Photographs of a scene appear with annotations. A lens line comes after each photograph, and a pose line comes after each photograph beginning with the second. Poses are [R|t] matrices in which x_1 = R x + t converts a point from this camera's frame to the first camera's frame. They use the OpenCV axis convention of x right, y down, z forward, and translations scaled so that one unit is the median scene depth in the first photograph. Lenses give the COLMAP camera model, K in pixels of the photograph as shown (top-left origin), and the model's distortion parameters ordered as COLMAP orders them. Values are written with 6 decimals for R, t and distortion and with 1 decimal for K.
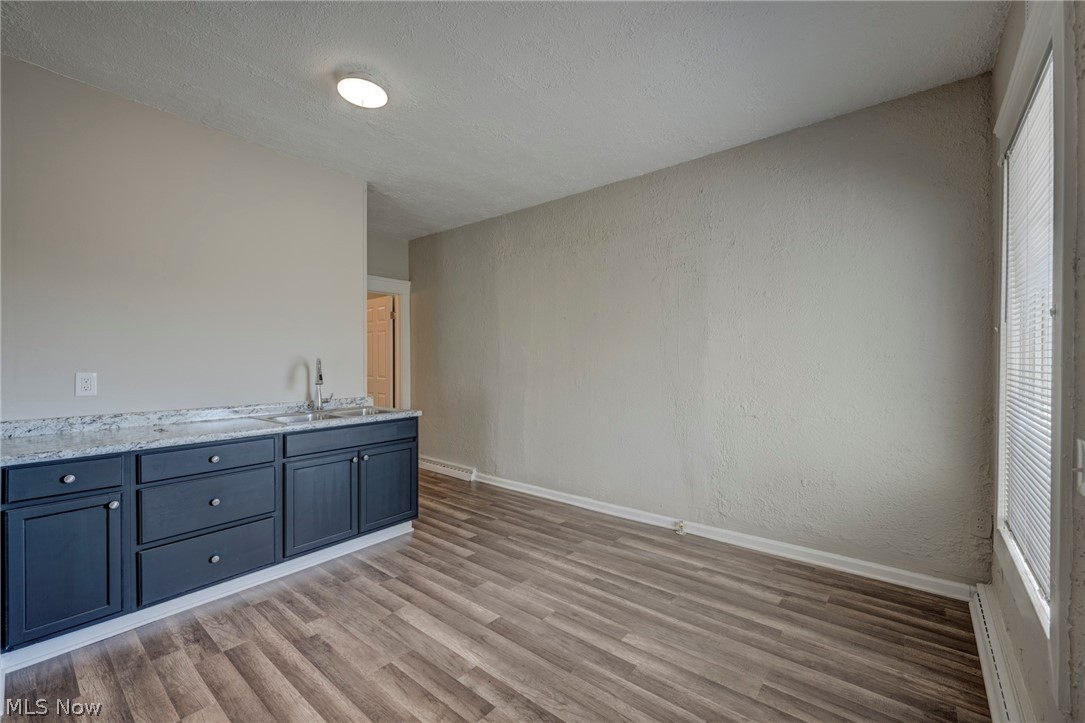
lens RADIAL K [[445.5, 0, 535.4], [0, 445.5, 363.2], [0, 0, 1]] dist [-0.009540, 0.000103]
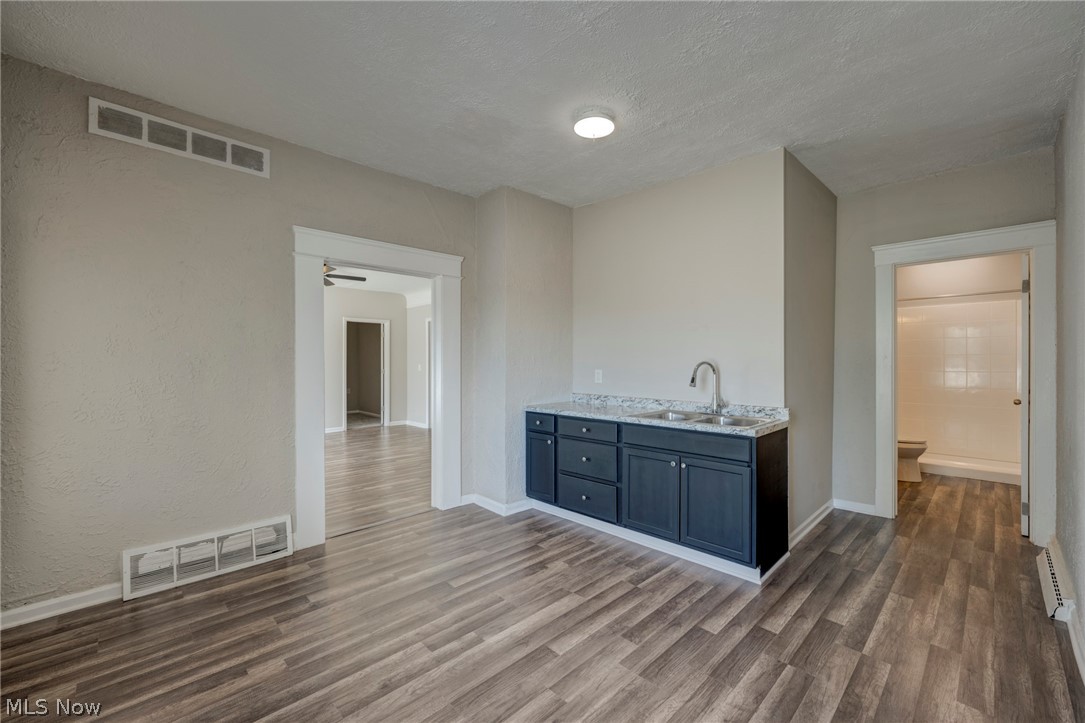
lens RADIAL K [[445.5, 0, 539.7], [0, 445.5, 361.5], [0, 0, 1]] dist [-0.009540, 0.000103]
pose [[-0.104229, -0.000426, -0.994553, 0.677601], [-0.013705, 0.999906, 0.001008, -0.008254], [0.994459, 0.013735, -0.104225, 0.888359]]
